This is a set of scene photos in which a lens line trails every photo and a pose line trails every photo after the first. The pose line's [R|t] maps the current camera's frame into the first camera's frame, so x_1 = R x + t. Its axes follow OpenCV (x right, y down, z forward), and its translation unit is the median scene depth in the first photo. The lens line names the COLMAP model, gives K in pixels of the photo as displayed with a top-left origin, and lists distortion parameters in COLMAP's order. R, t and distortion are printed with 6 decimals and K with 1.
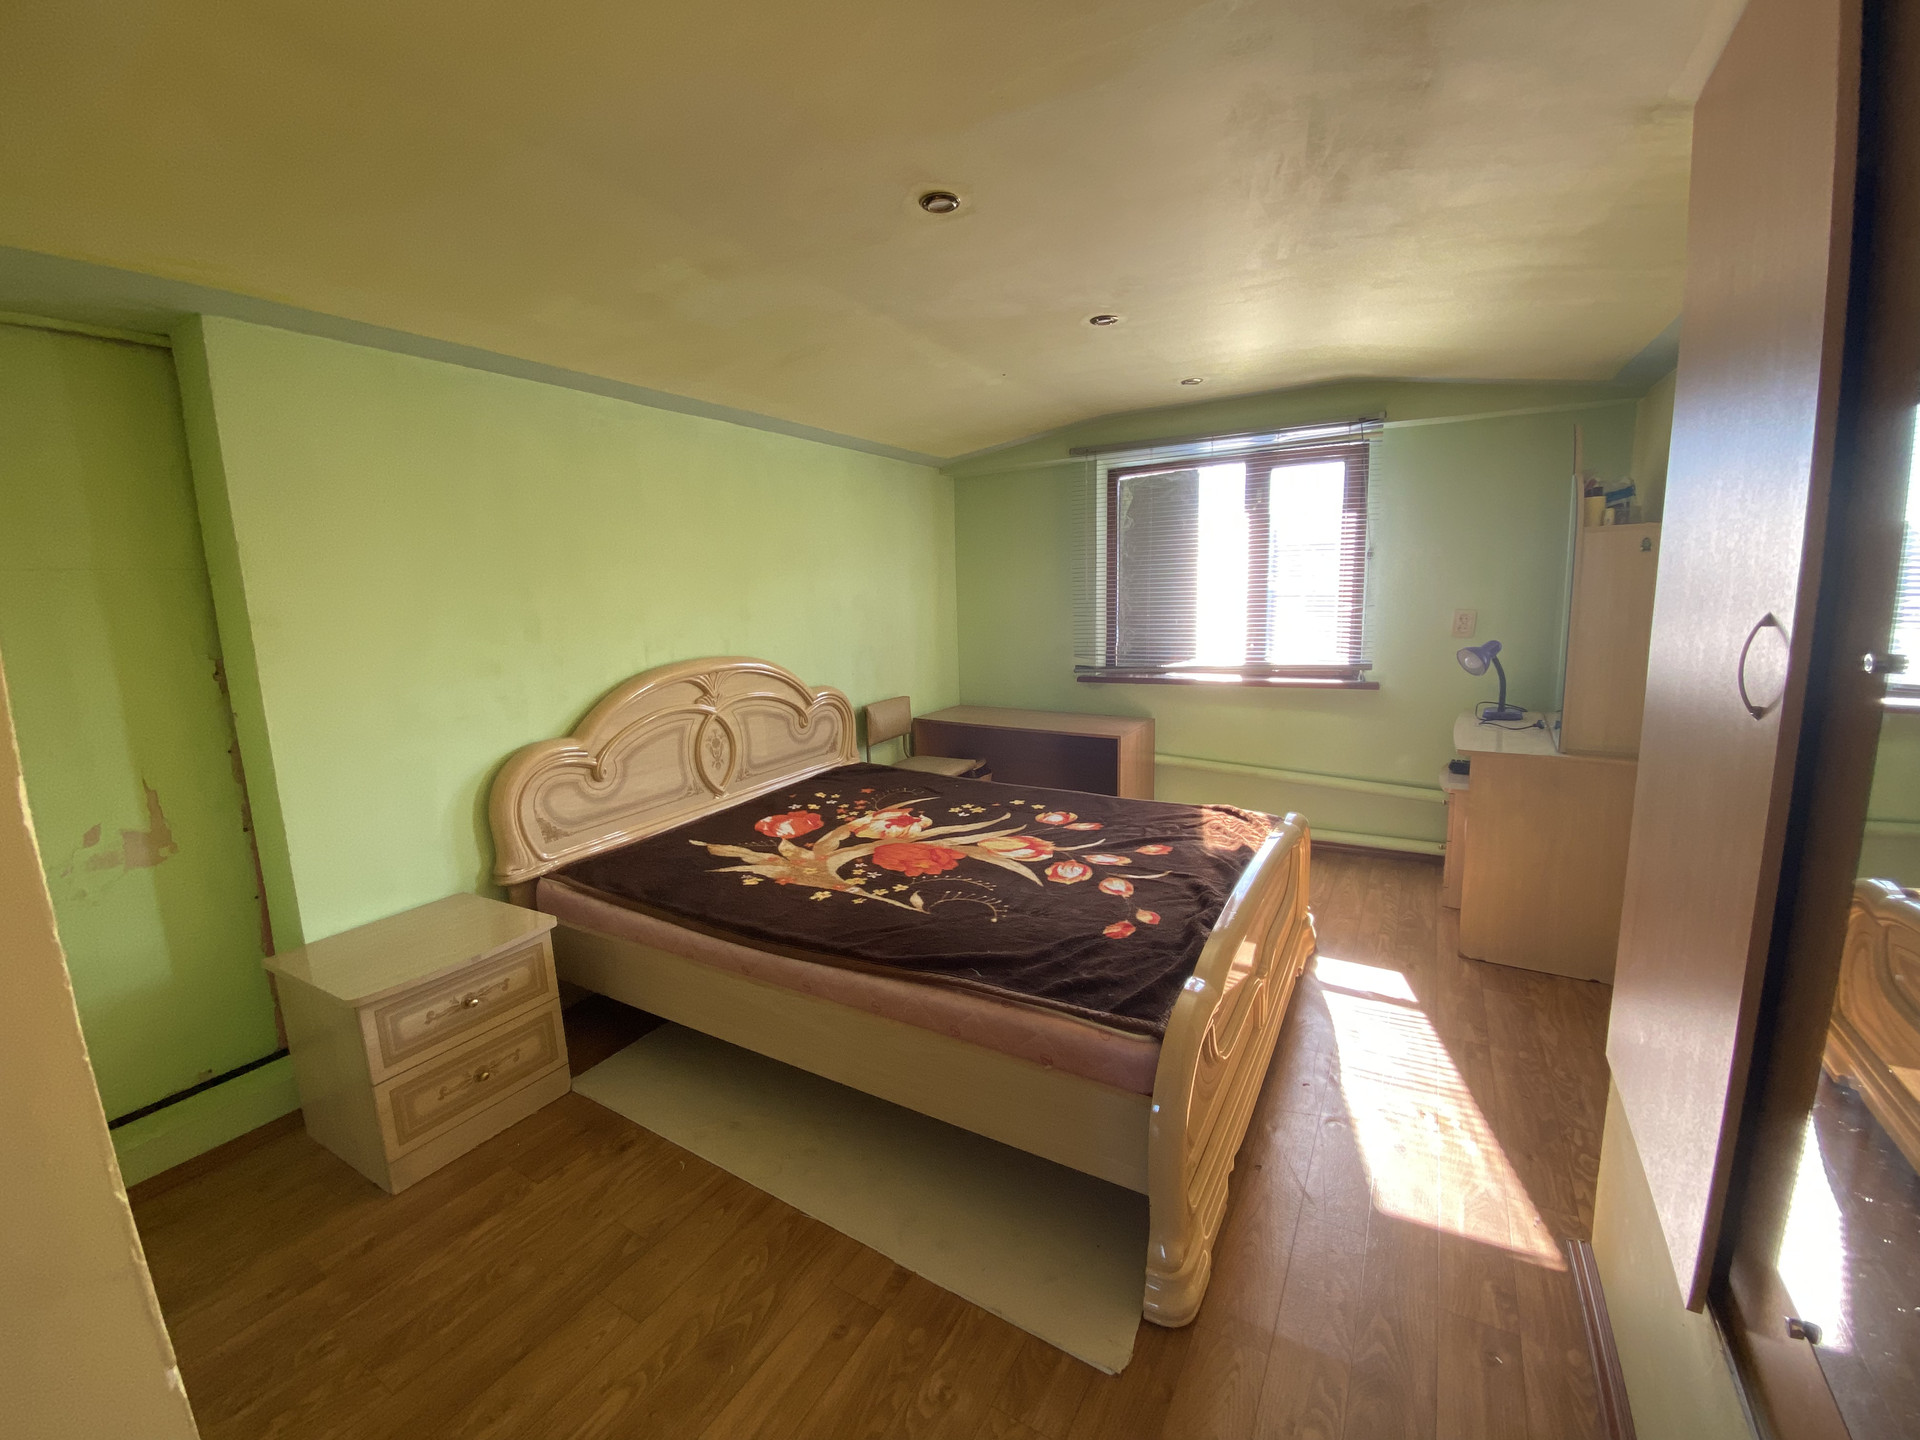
lens RADIAL K [[778.7, 0, 967.0], [0, 778.7, 716.8], [0, 0, 1]] dist [-0.002926, -0.000967]
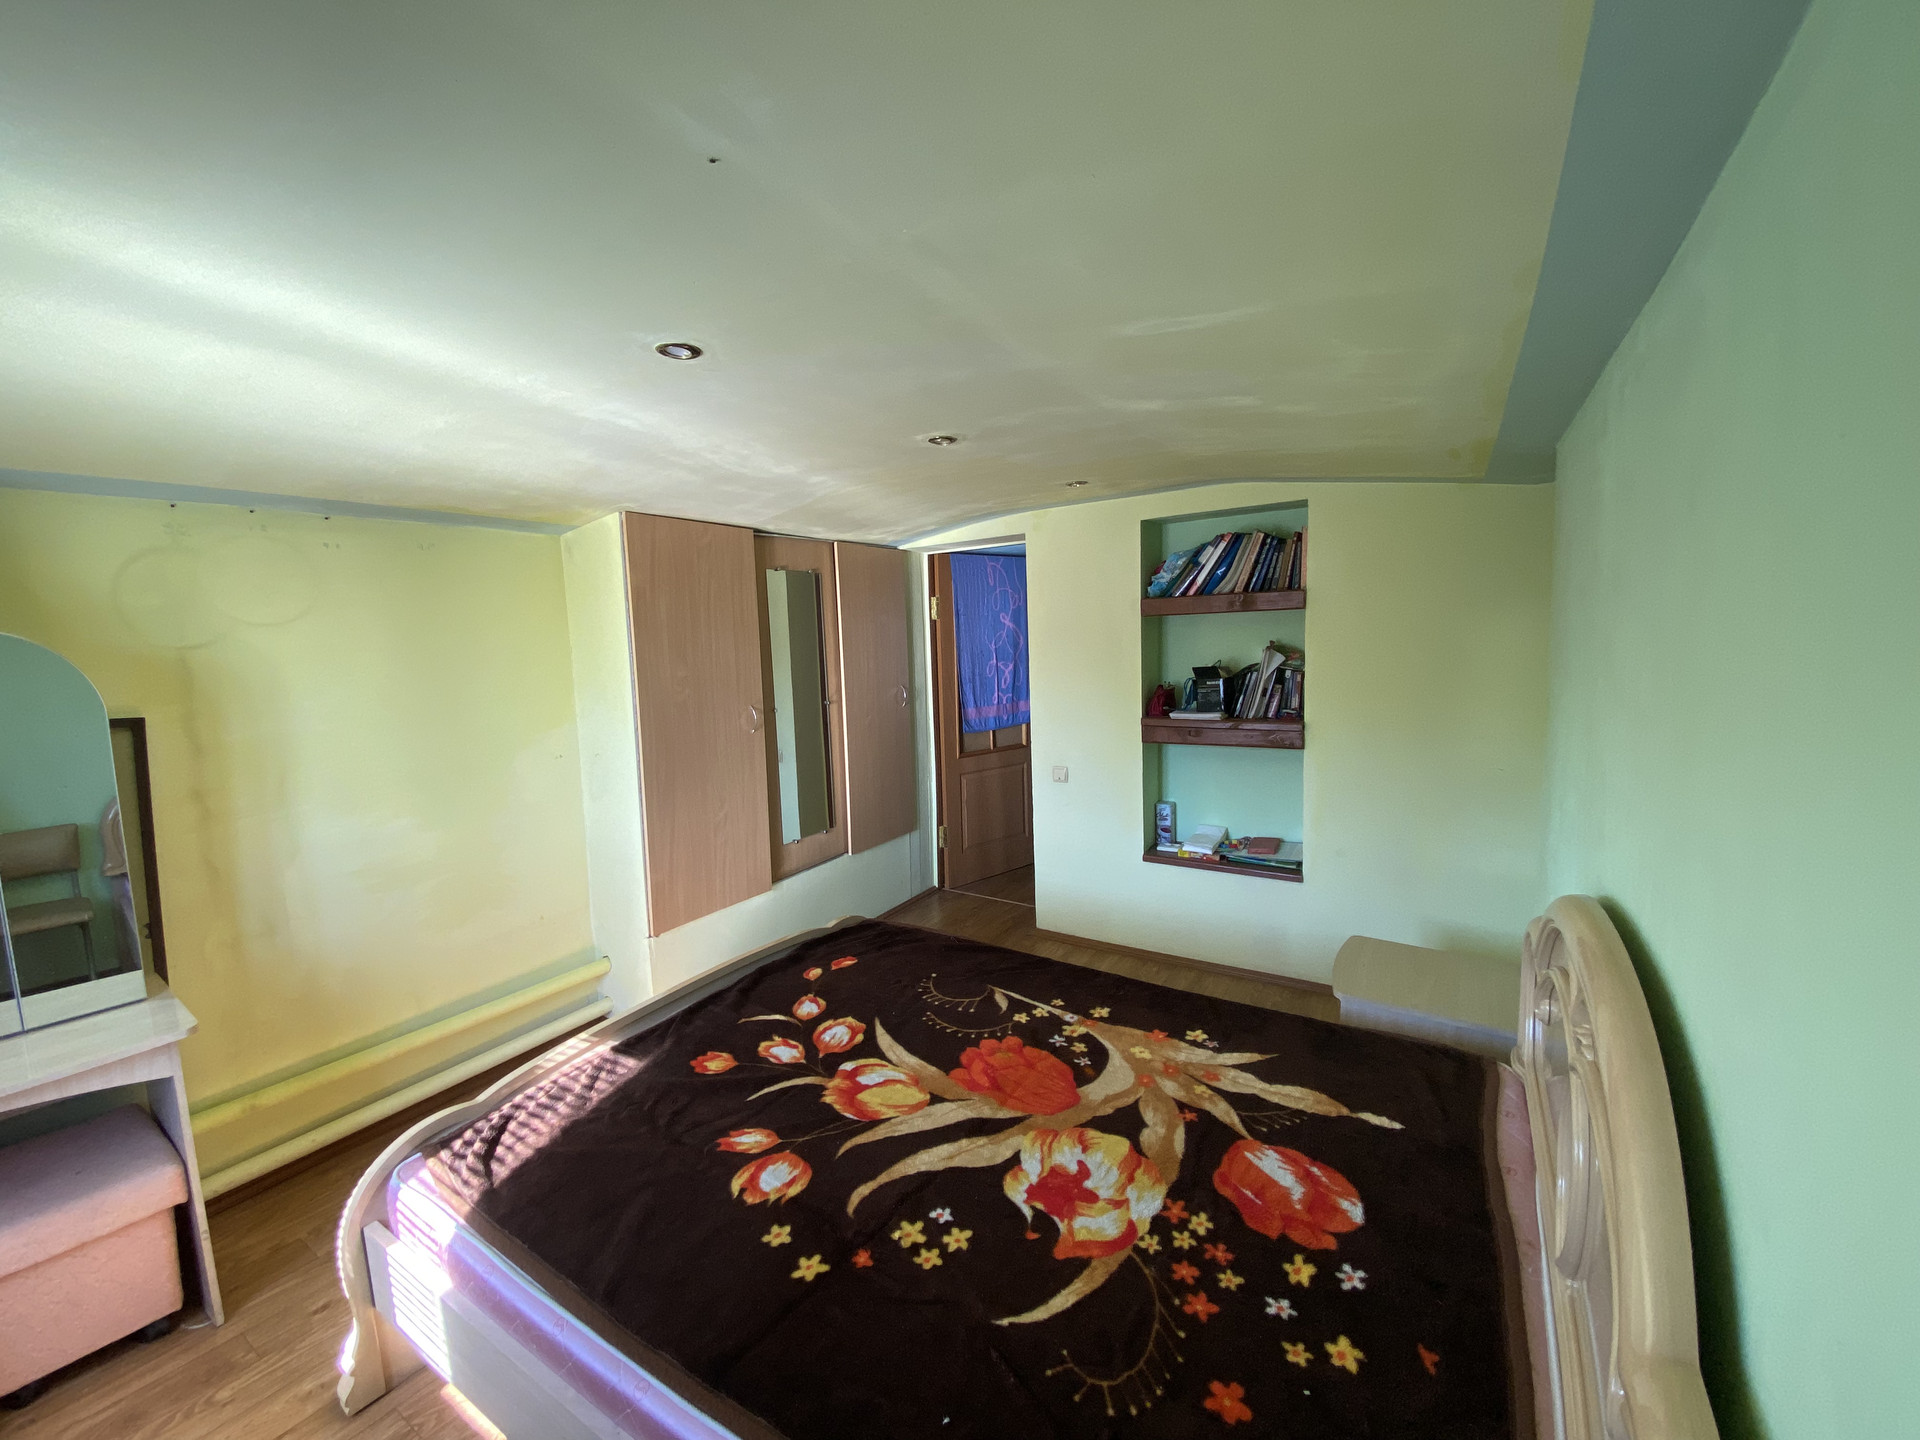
lens RADIAL K [[778.7, 0, 957.4], [0, 778.7, 712.0], [0, 0, 1]] dist [-0.002926, -0.000967]
pose [[-0.997115, 0.060684, 0.045601, -0.063175], [0.070315, 0.964729, 0.253679, -0.341118], [-0.028598, 0.256153, -0.966213, 1.580967]]
